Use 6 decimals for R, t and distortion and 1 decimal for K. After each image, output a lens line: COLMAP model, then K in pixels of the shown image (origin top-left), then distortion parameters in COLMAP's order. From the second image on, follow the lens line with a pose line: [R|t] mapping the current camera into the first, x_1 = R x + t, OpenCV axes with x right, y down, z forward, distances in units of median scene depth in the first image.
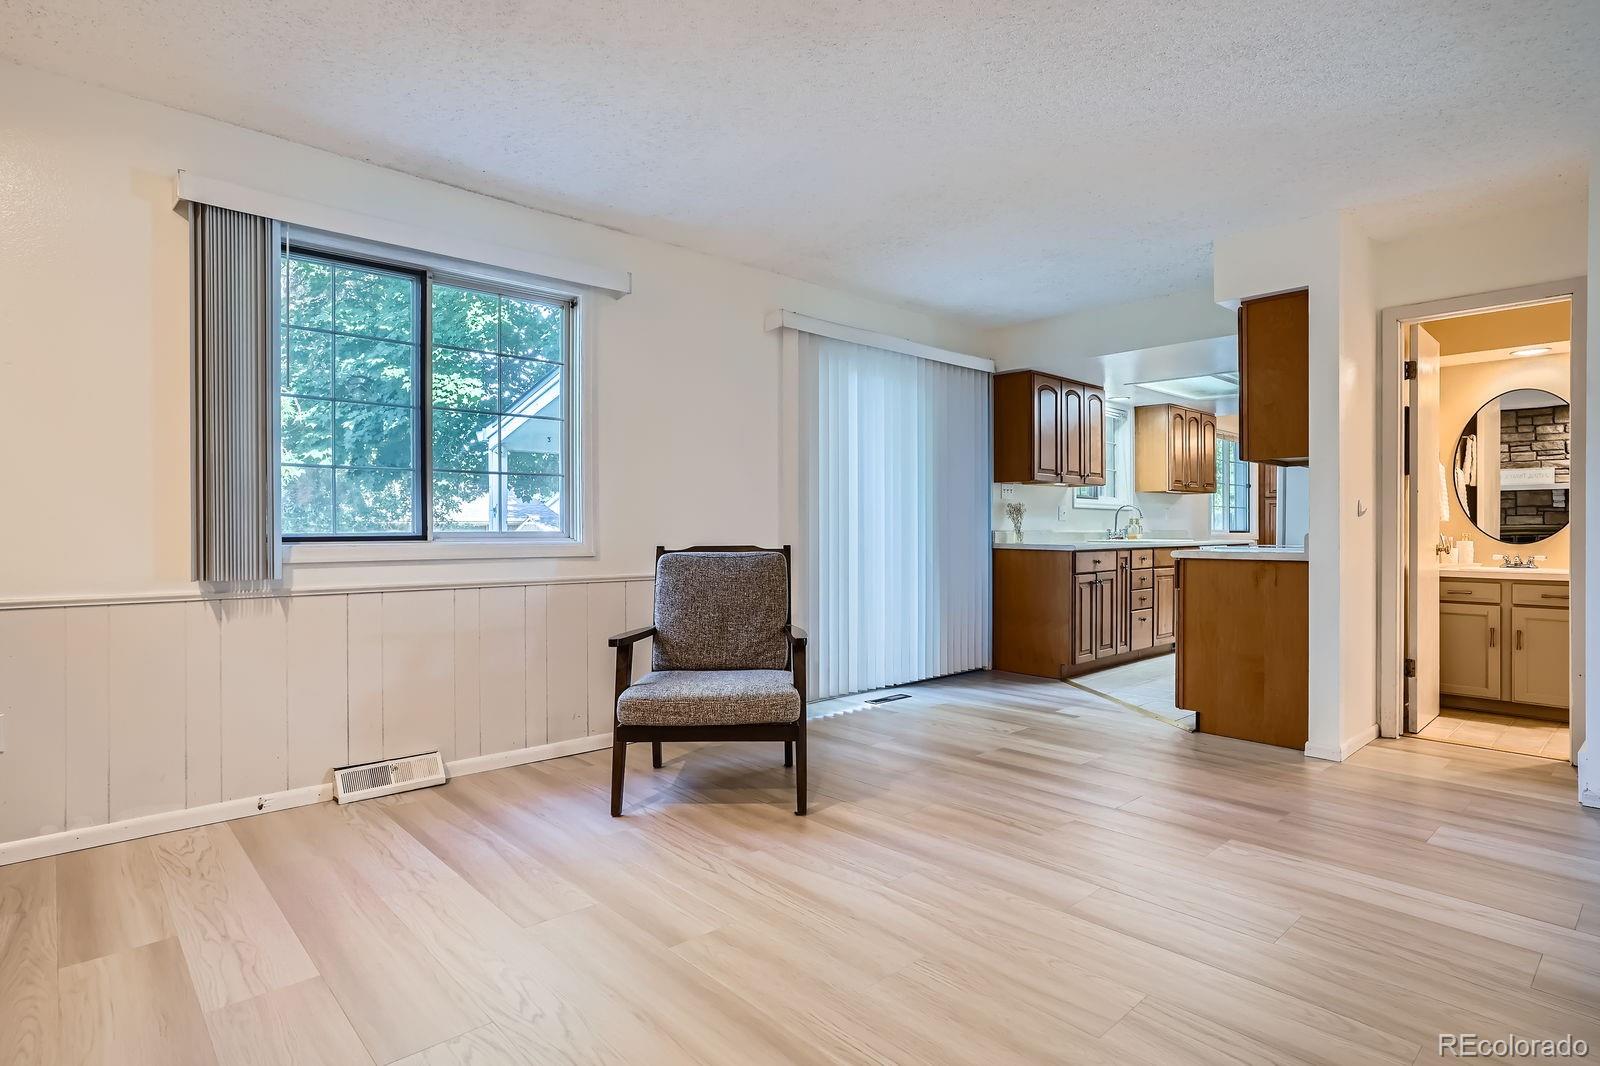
lens RADIAL K [[833.3, 0, 799.7], [0, 833.3, 522.4], [0, 0, 1]] dist [-0.023785, 0.008359]
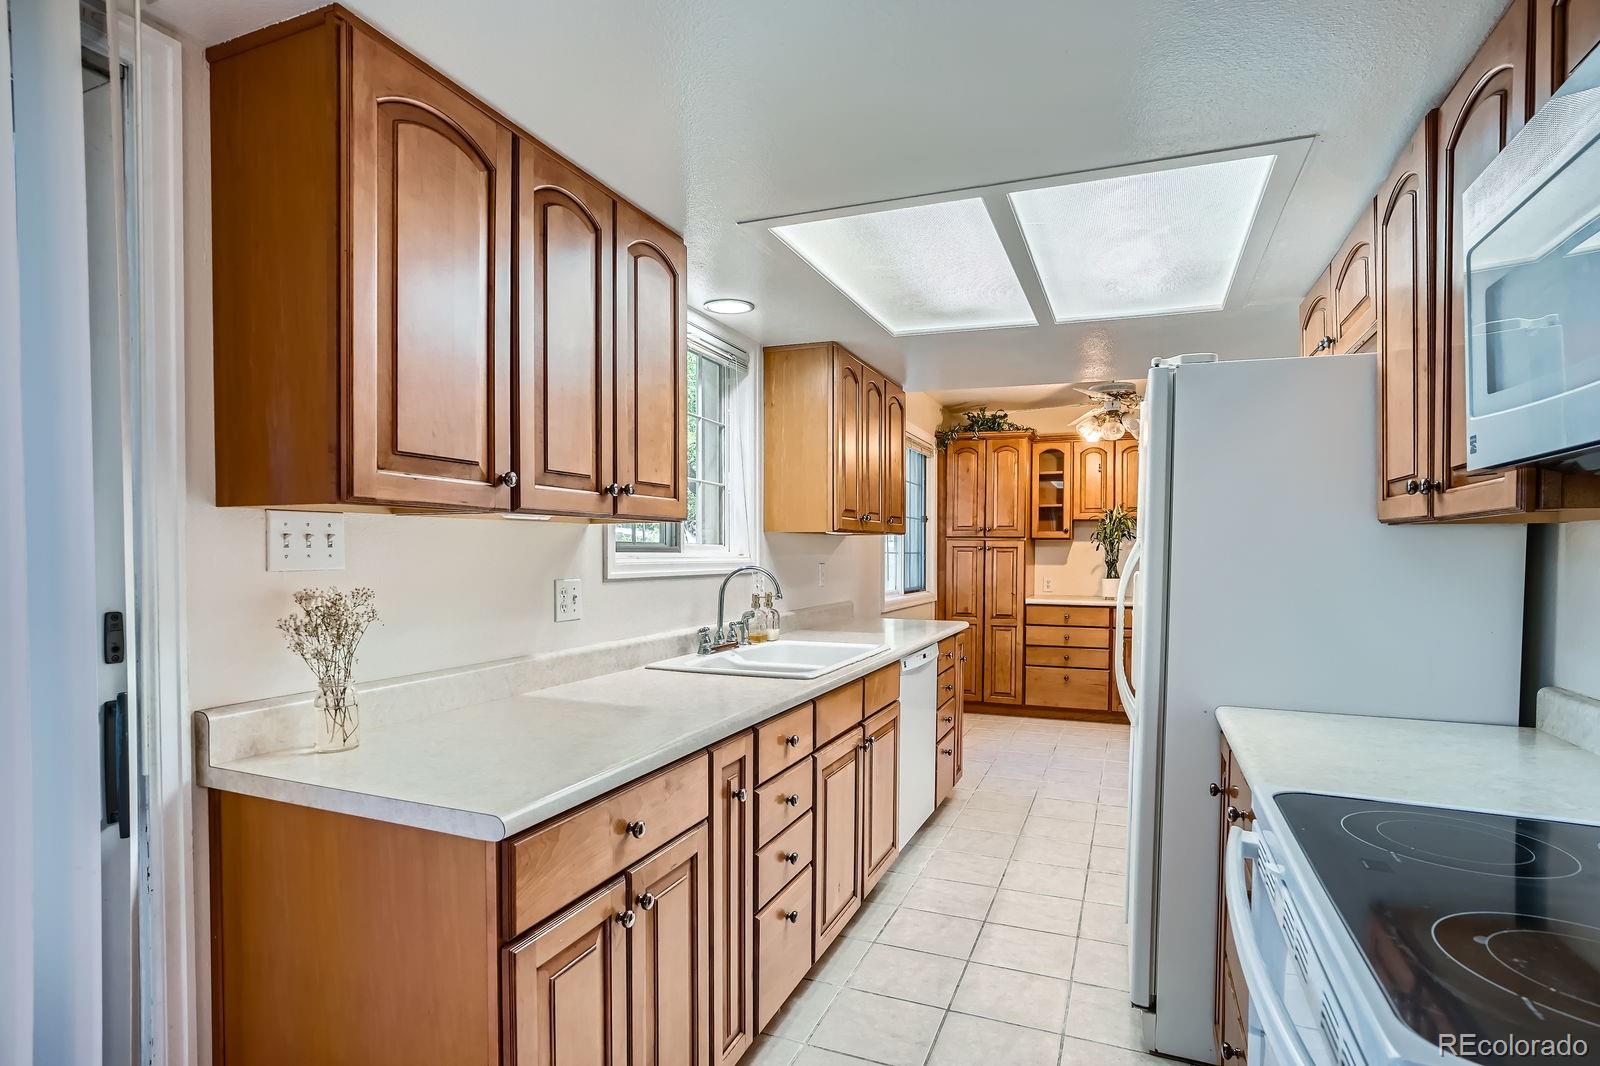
lens RADIAL K [[833.3, 0, 796.8], [0, 833.3, 571.9], [0, 0, 1]] dist [-0.023785, 0.008359]
pose [[0.908930, -0.010384, 0.416819, 0.264192], [-0.003382, 0.999473, 0.032274, -0.034613], [-0.416934, -0.030745, 0.908416, 0.663541]]
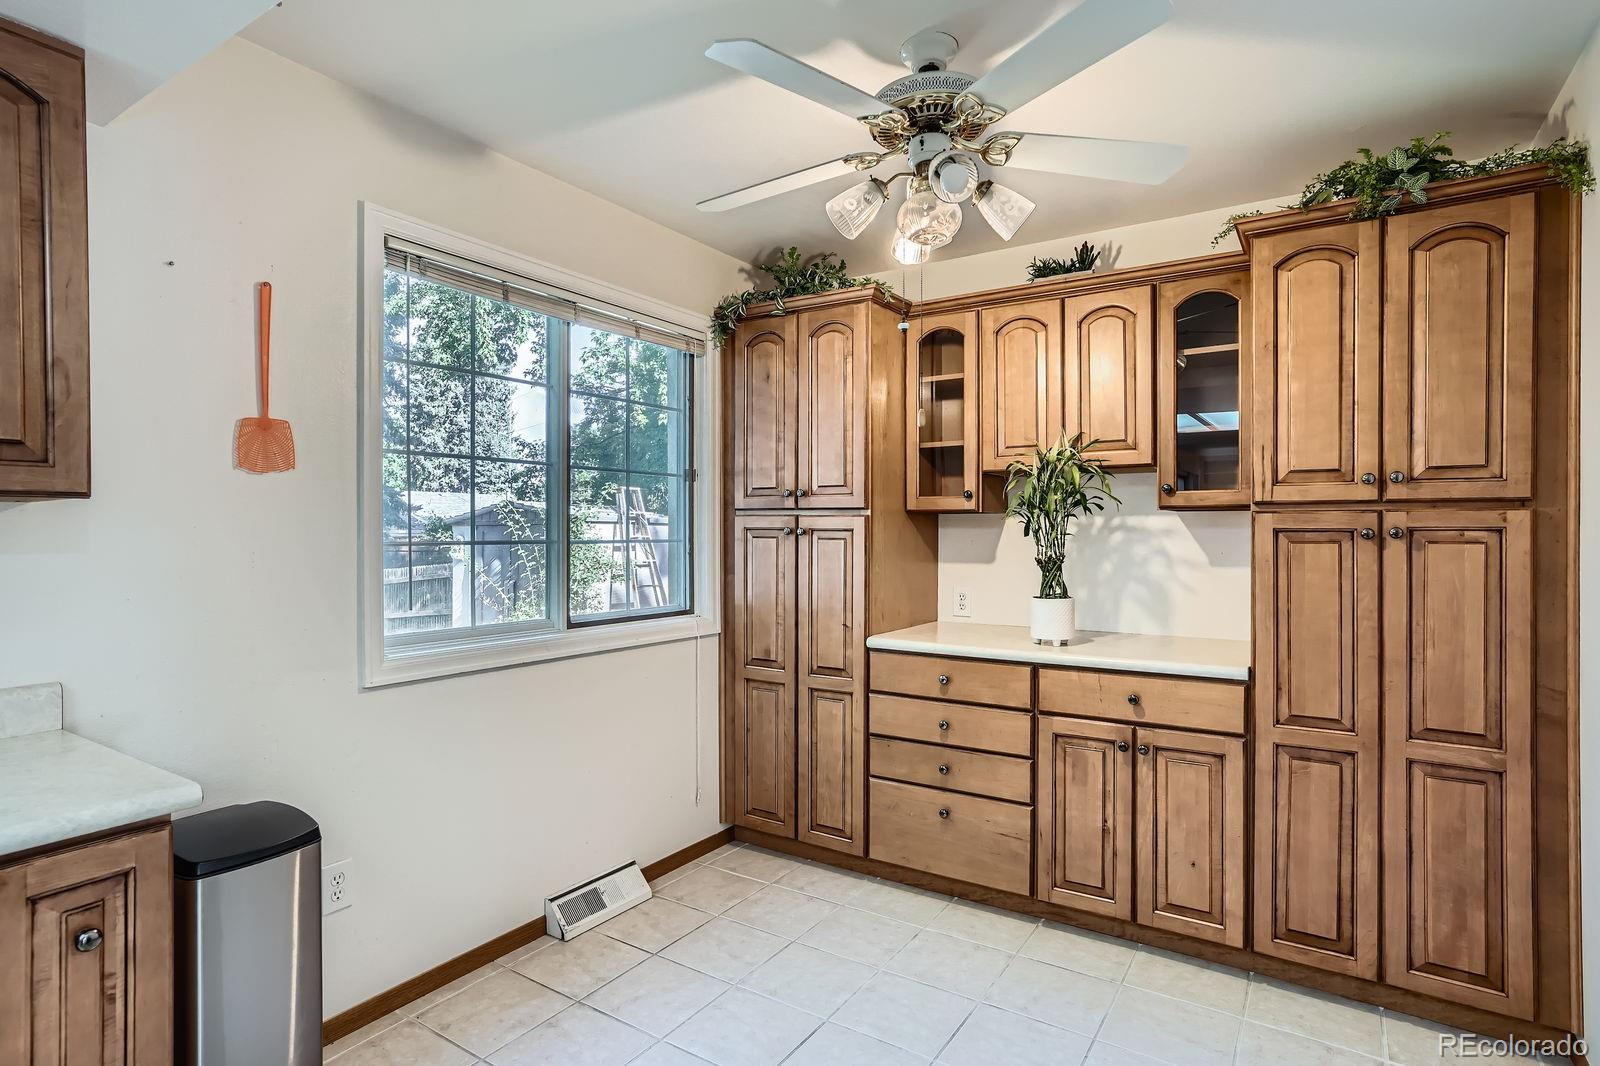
lens RADIAL K [[833.3, 0, 800.4], [0, 833.3, 538.0], [0, 0, 1]] dist [-0.023785, 0.008359]
pose [[0.971319, -0.003845, 0.237747, 0.750575], [0.000089, 0.999875, 0.015808, -0.035567], [-0.237778, -0.015333, 0.971198, 0.982245]]
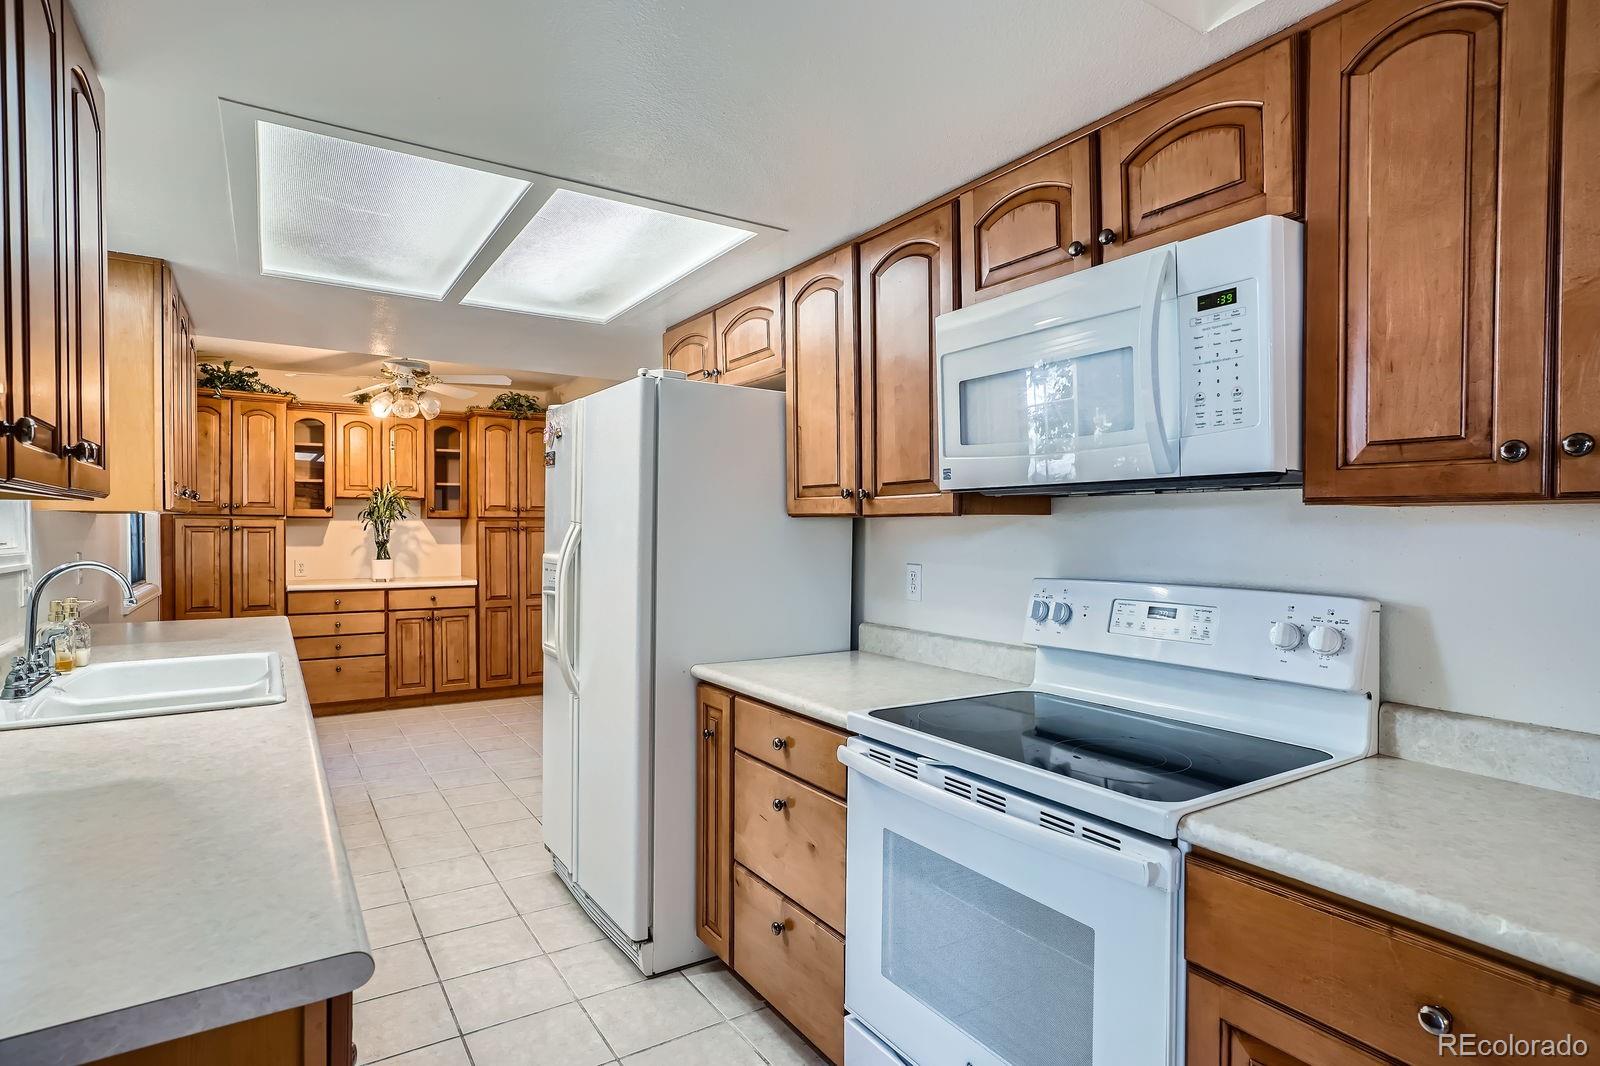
lens RADIAL K [[833.3, 0, 788.7], [0, 833.3, 534.1], [0, 0, 1]] dist [-0.023785, 0.008359]
pose [[0.173855, -0.009151, 0.984729, 0.168087], [-0.007581, 0.999915, 0.010630, -0.038681], [-0.984742, -0.009313, 0.173771, 0.775599]]
